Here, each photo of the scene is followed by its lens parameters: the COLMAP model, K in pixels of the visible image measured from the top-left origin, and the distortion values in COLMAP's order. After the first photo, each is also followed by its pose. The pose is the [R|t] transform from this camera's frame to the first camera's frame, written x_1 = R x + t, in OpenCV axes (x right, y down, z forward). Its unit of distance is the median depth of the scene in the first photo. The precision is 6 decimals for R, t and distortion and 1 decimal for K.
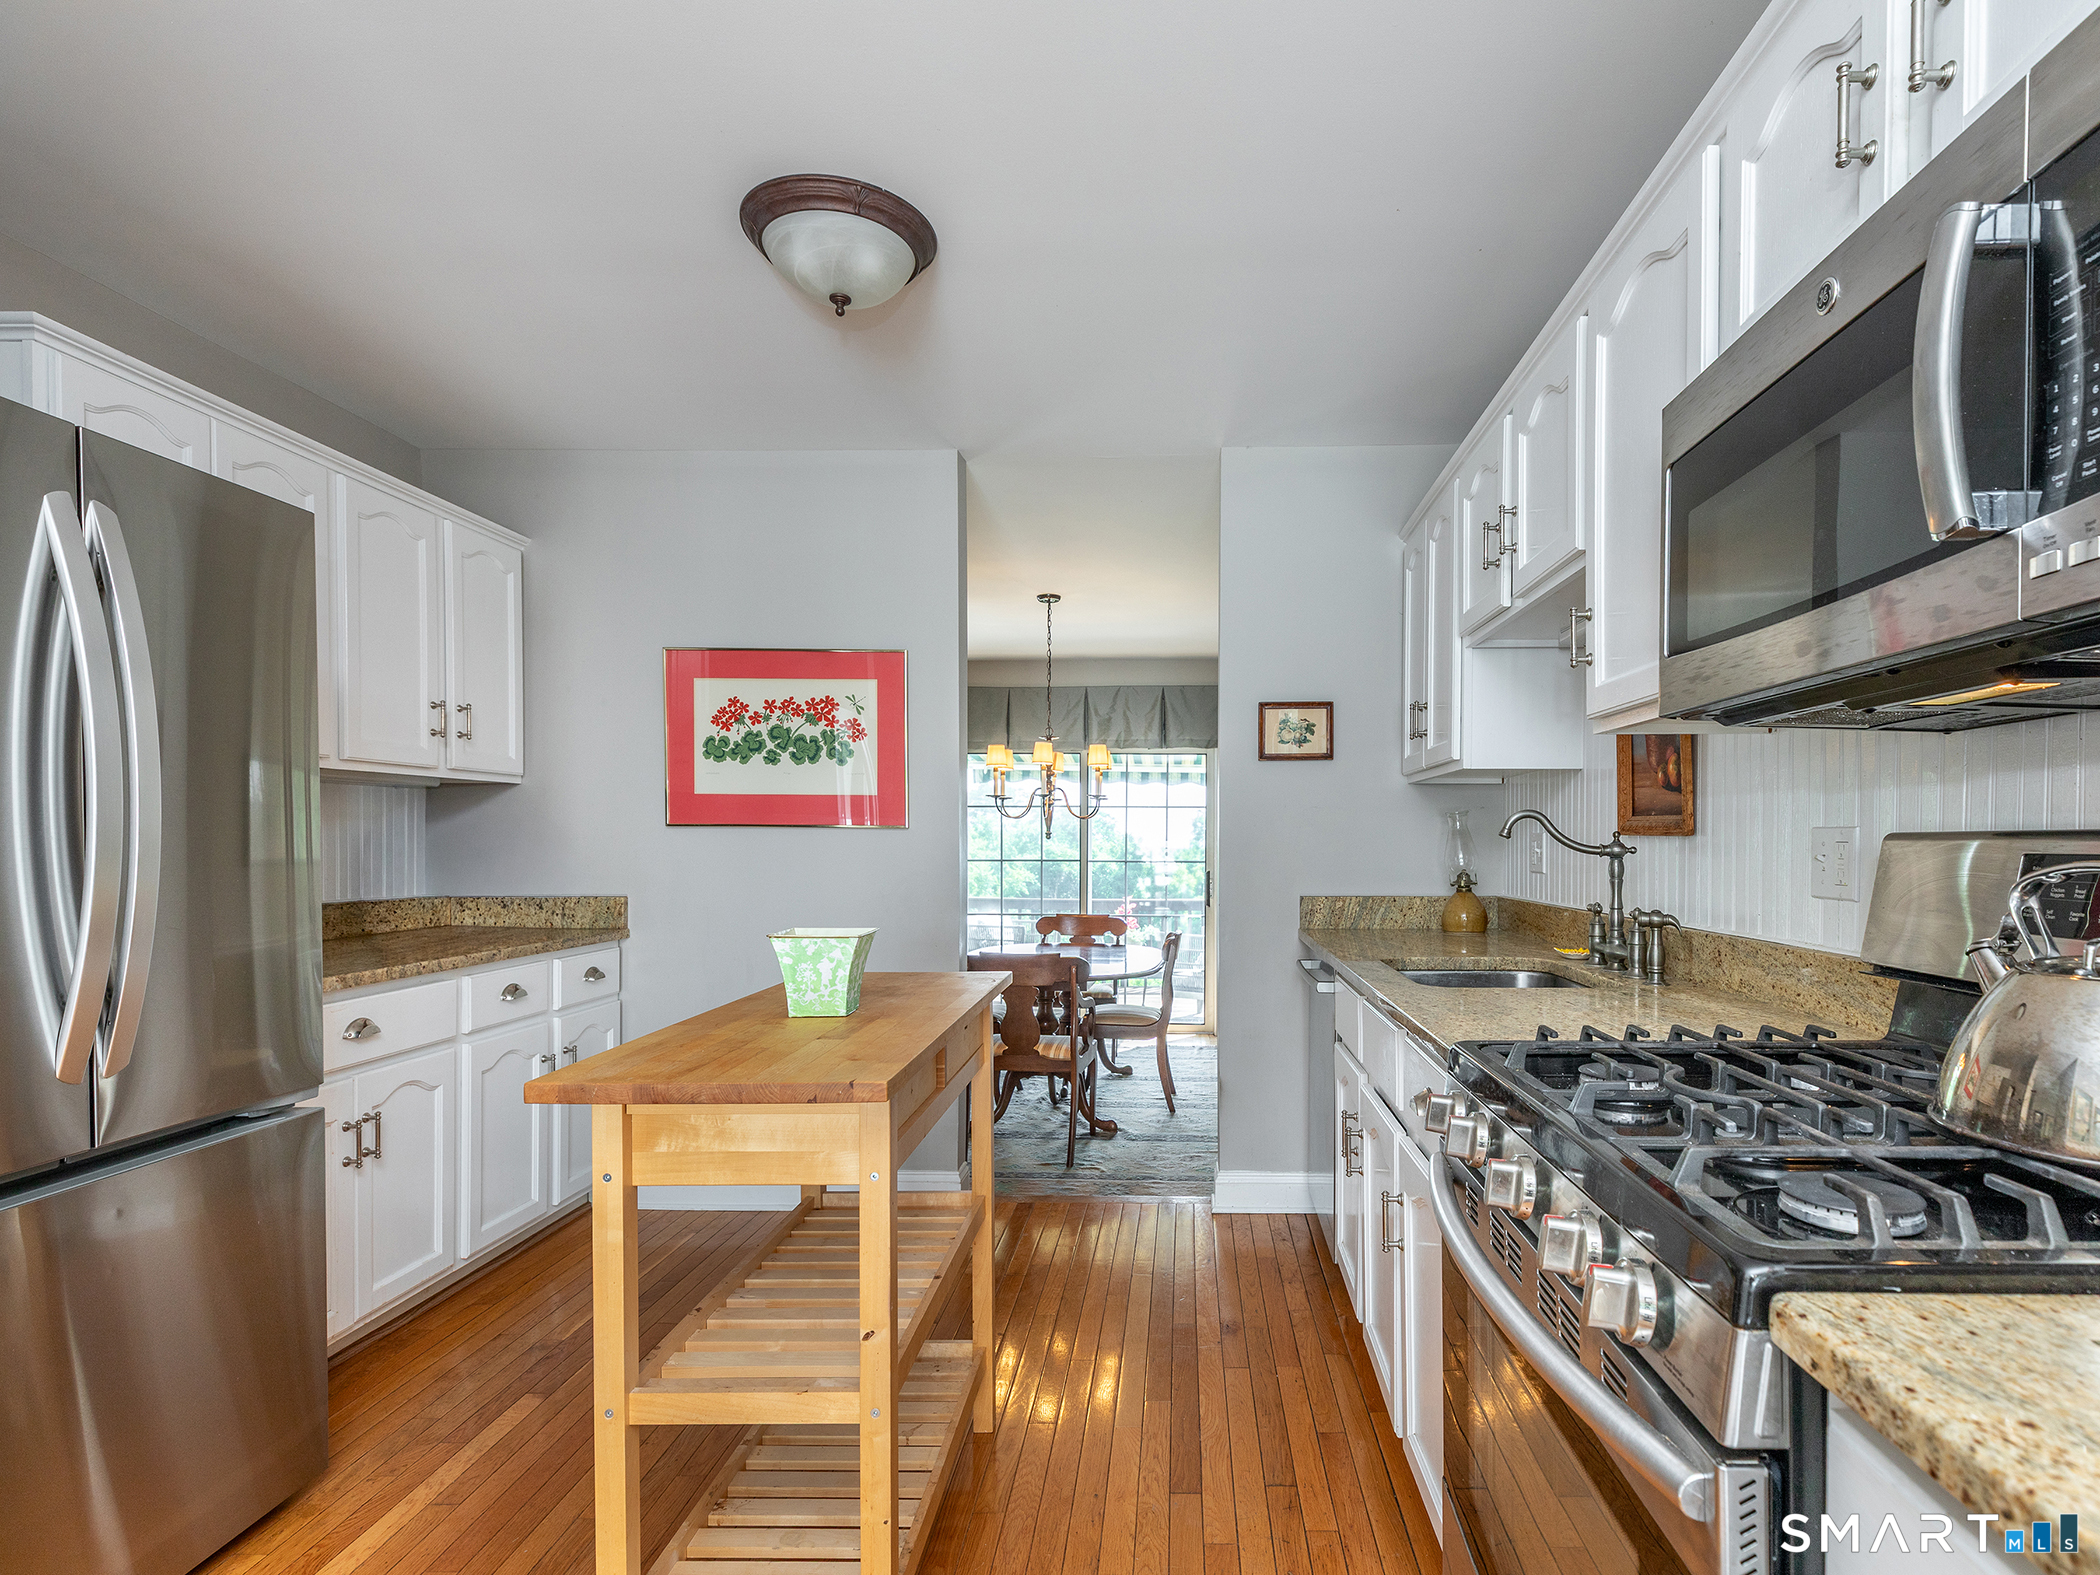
lens RADIAL K [[1108.5, 0, 1182.9], [0, 1108.5, 856.7], [0, 0, 1]] dist [0.033962, -0.006635]
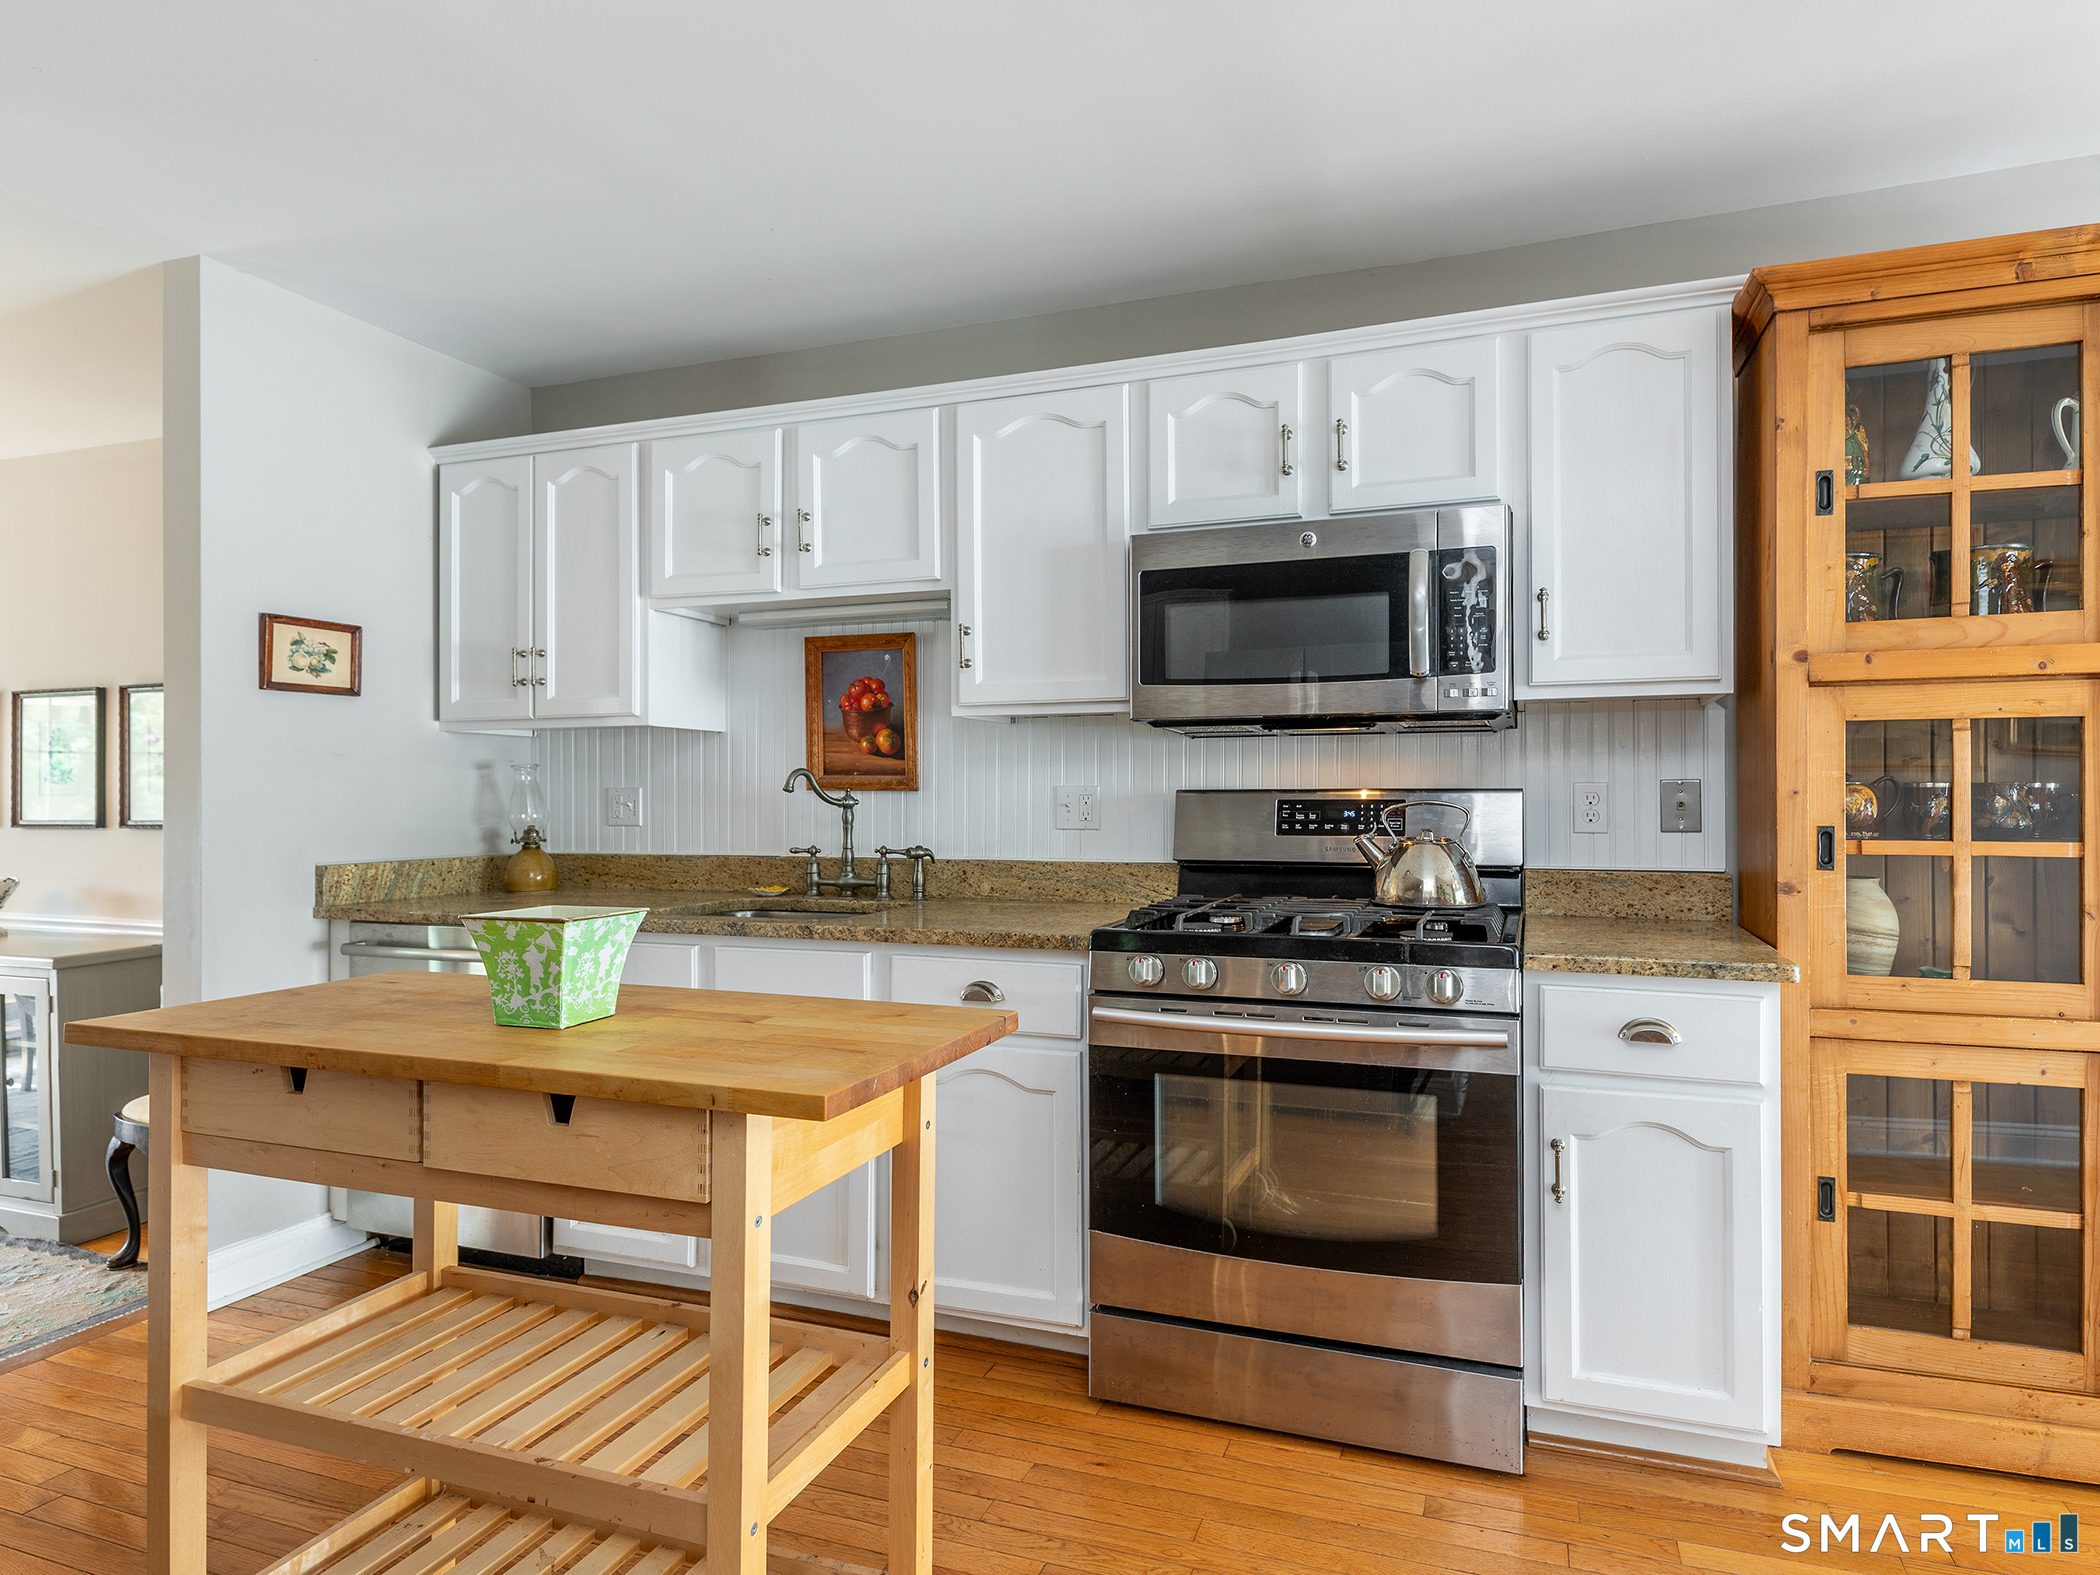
lens RADIAL K [[1093.5, 0, 1126.5], [0, 1093.5, 792.9], [0, 0, 1]] dist [0.023762, -0.003787]
pose [[0.318854, 0.003356, 0.947798, -0.460872], [0.014850, 0.999853, -0.008536, -0.000788], [-0.947688, 0.016796, 0.318757, 0.202840]]
